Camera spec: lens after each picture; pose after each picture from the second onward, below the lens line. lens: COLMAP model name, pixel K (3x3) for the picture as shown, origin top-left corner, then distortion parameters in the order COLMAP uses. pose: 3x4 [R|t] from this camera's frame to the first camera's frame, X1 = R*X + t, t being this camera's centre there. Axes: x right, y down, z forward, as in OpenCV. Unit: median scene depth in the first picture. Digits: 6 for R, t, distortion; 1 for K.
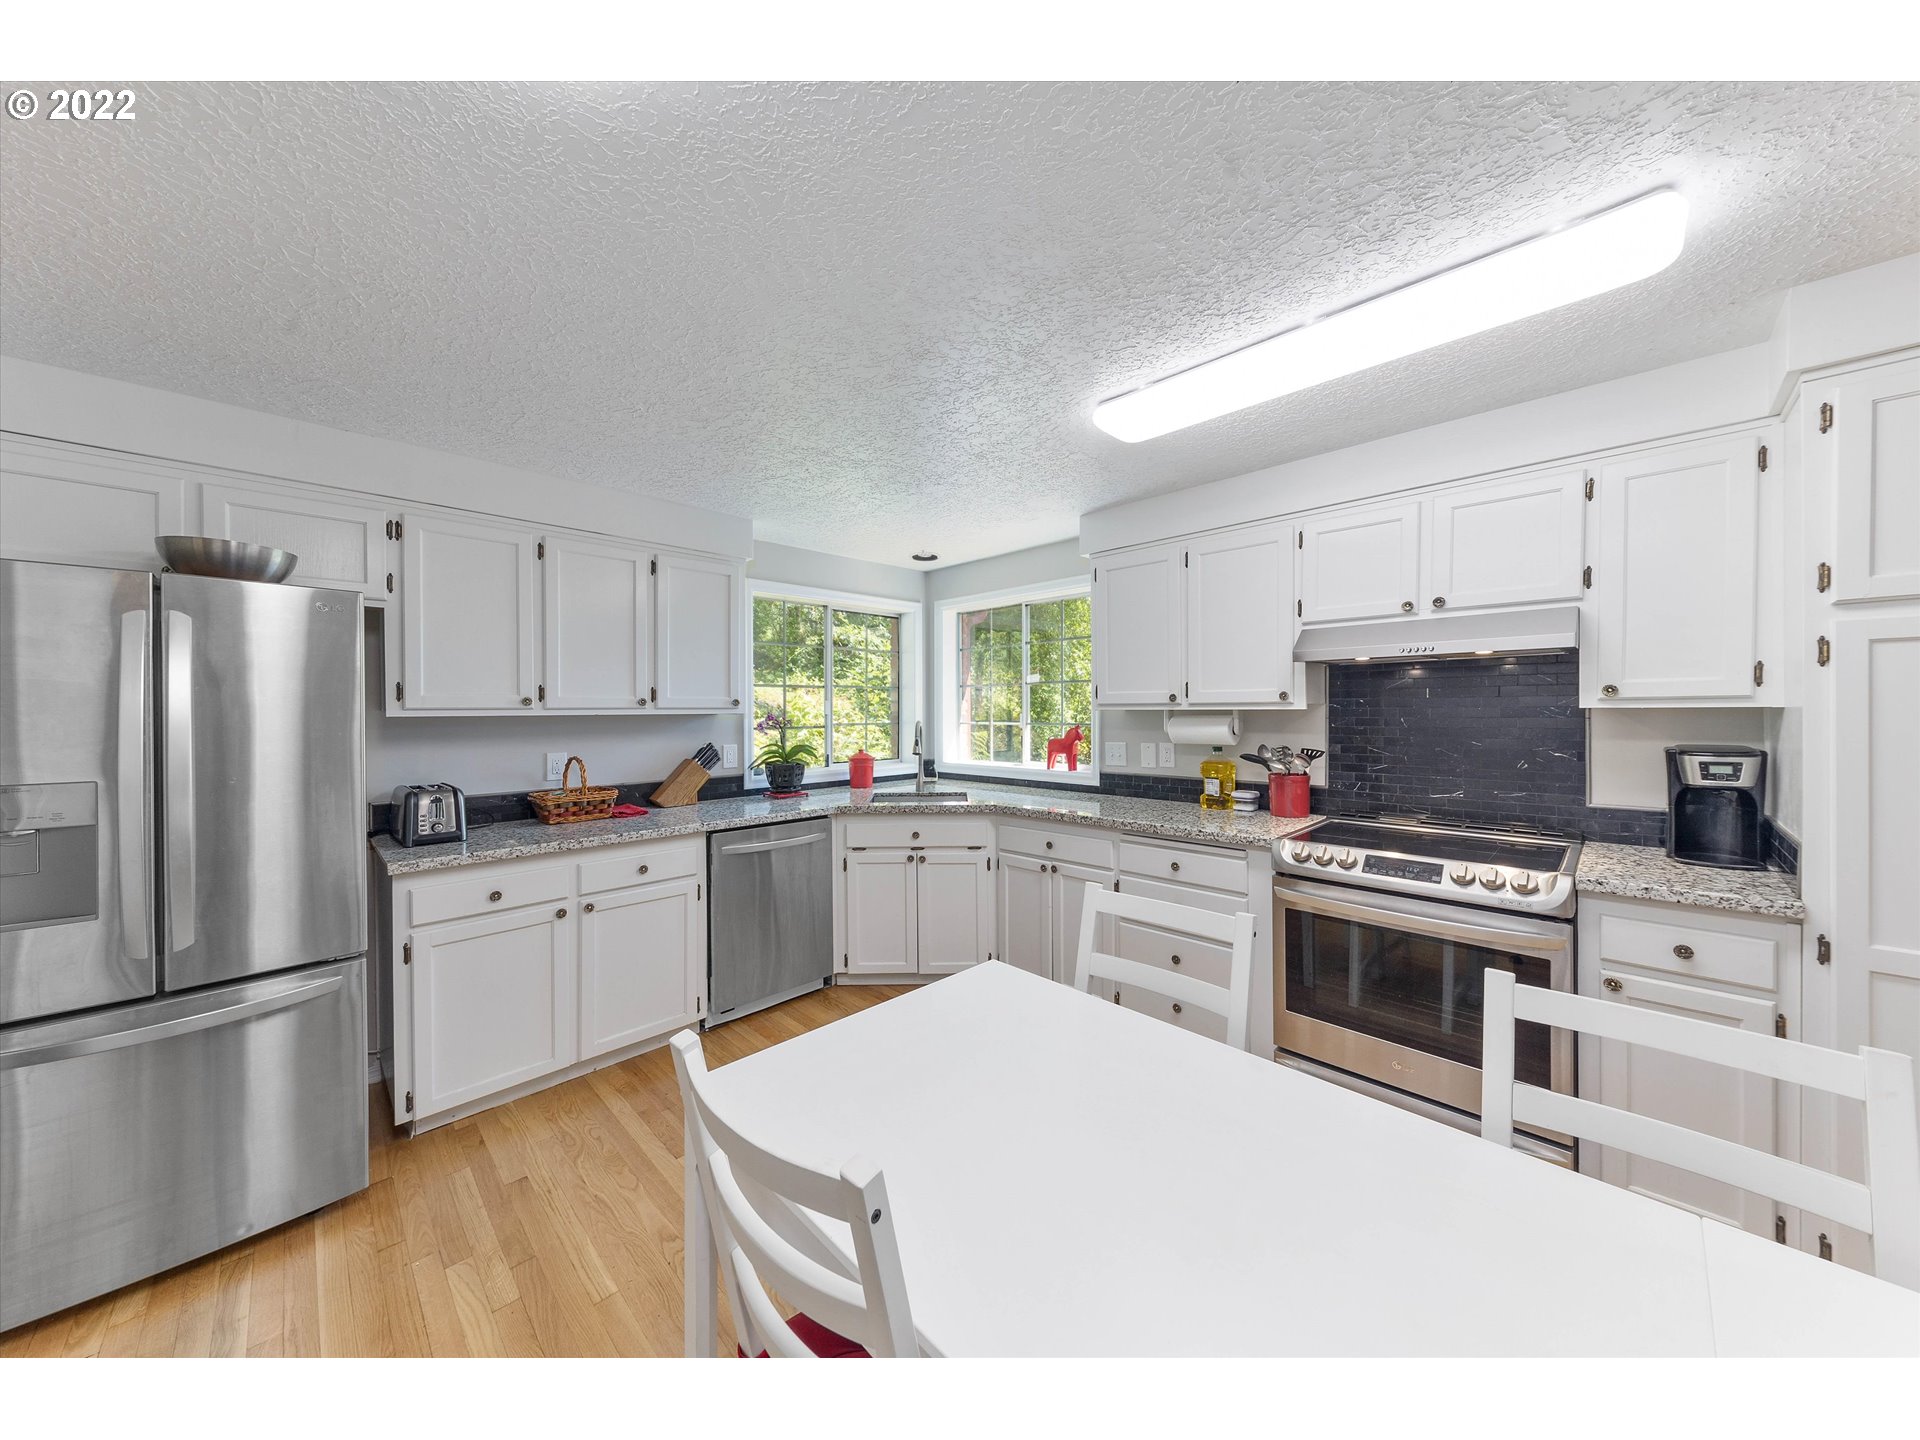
lens RADIAL K [[672.7, 0, 958.7], [0, 672.7, 714.0], [0, 0, 1]] dist [0.022980, -0.008096]
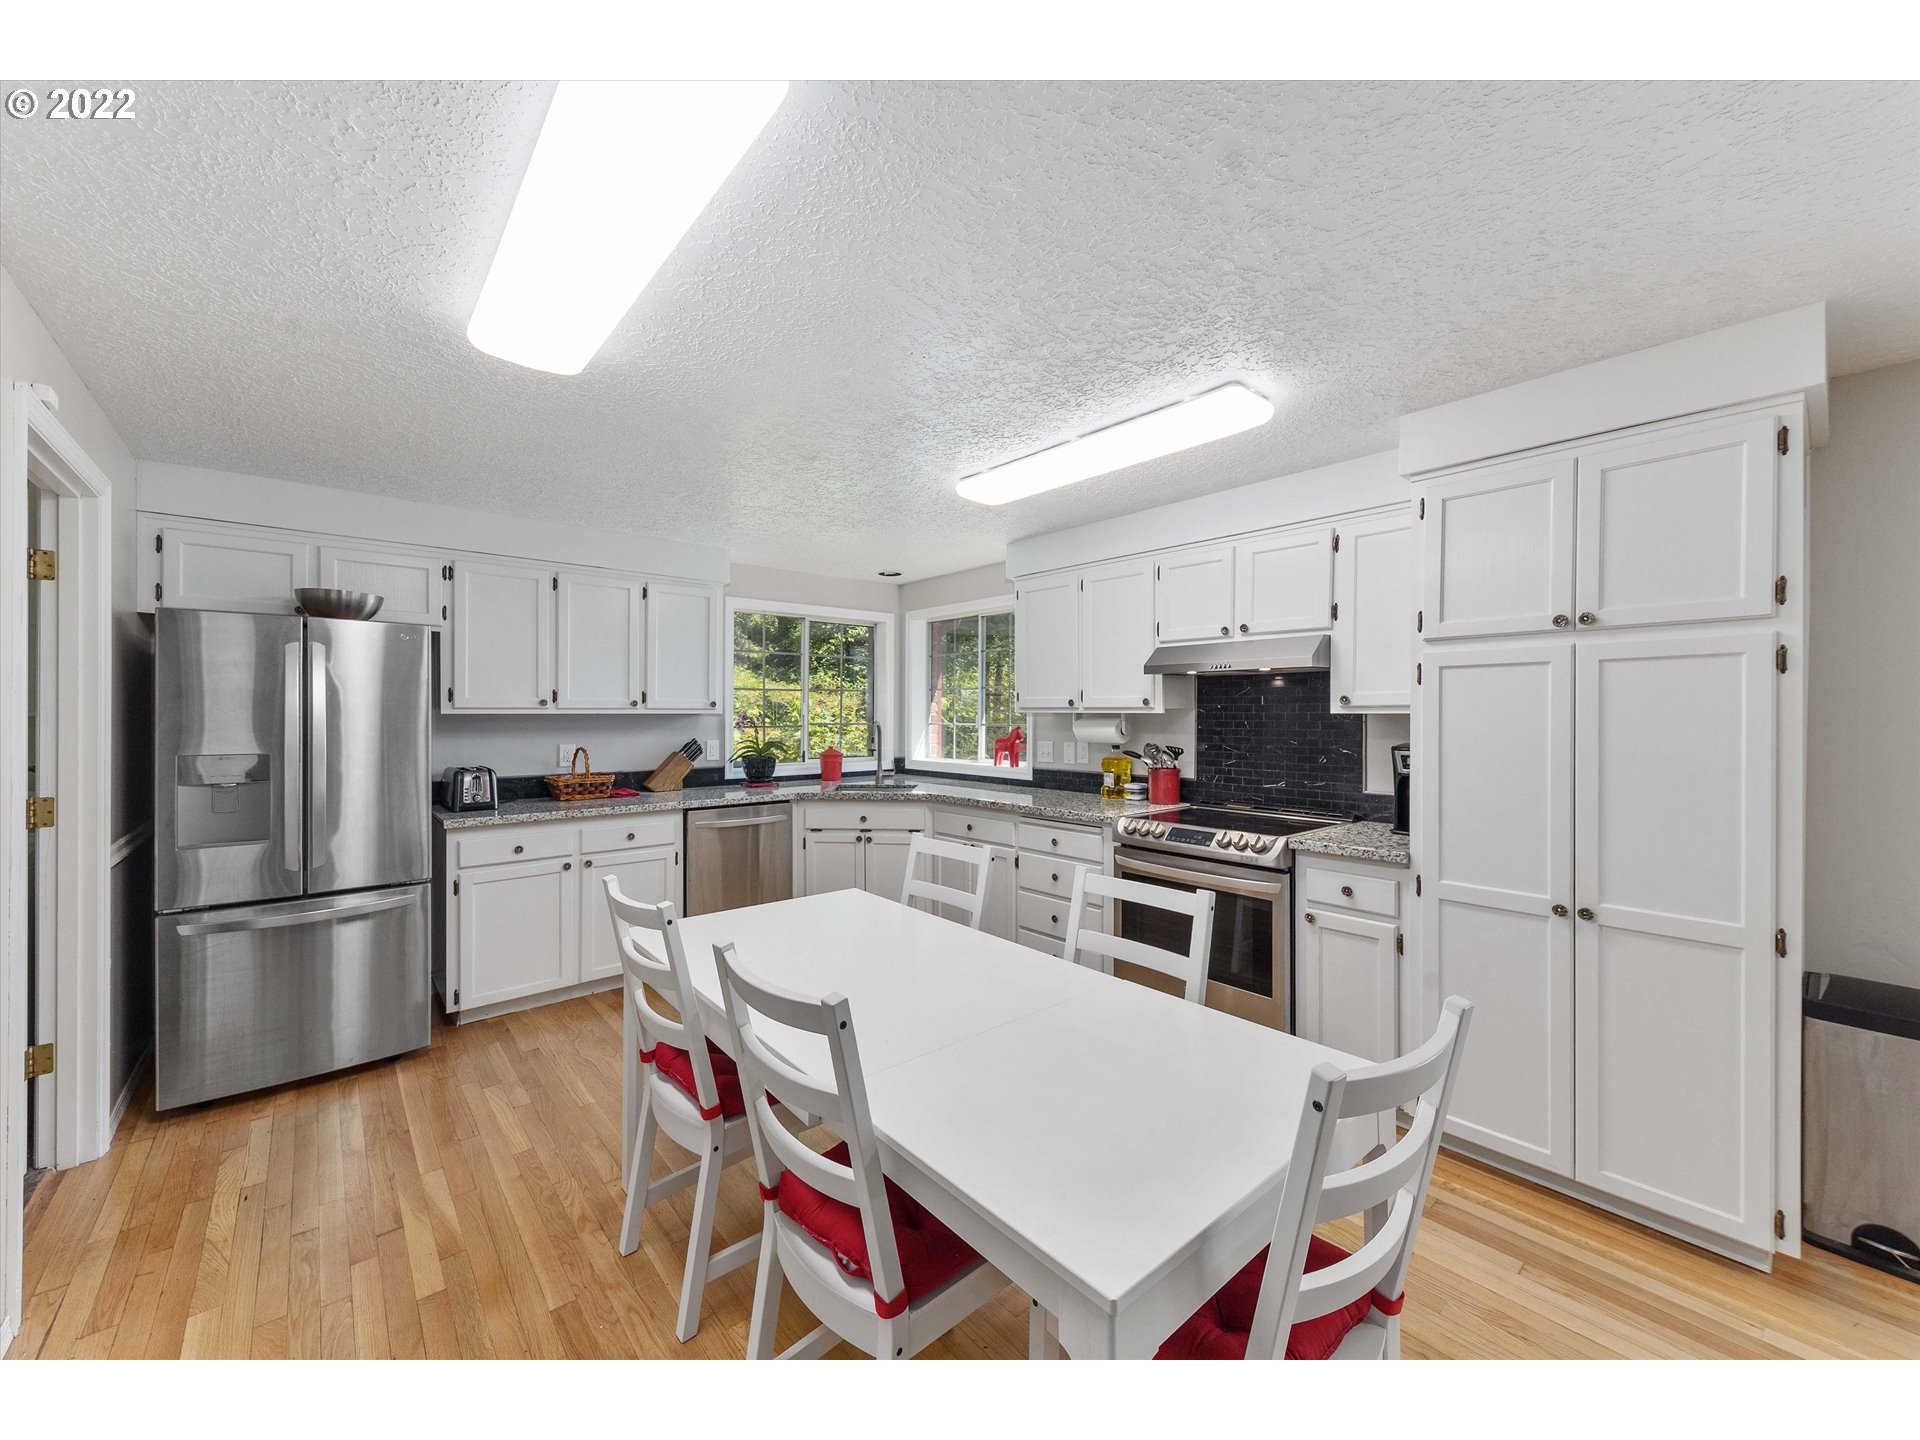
lens RADIAL K [[758.5, 0, 967.2], [0, 758.5, 716.0], [0, 0, 1]] dist [0.018738, 0.000076]
pose [[0.997451, 0.007250, -0.070979, 0.255377], [-0.007328, 0.999973, -0.000829, 0.001723], [0.070971, 0.001347, 0.997477, -0.367707]]
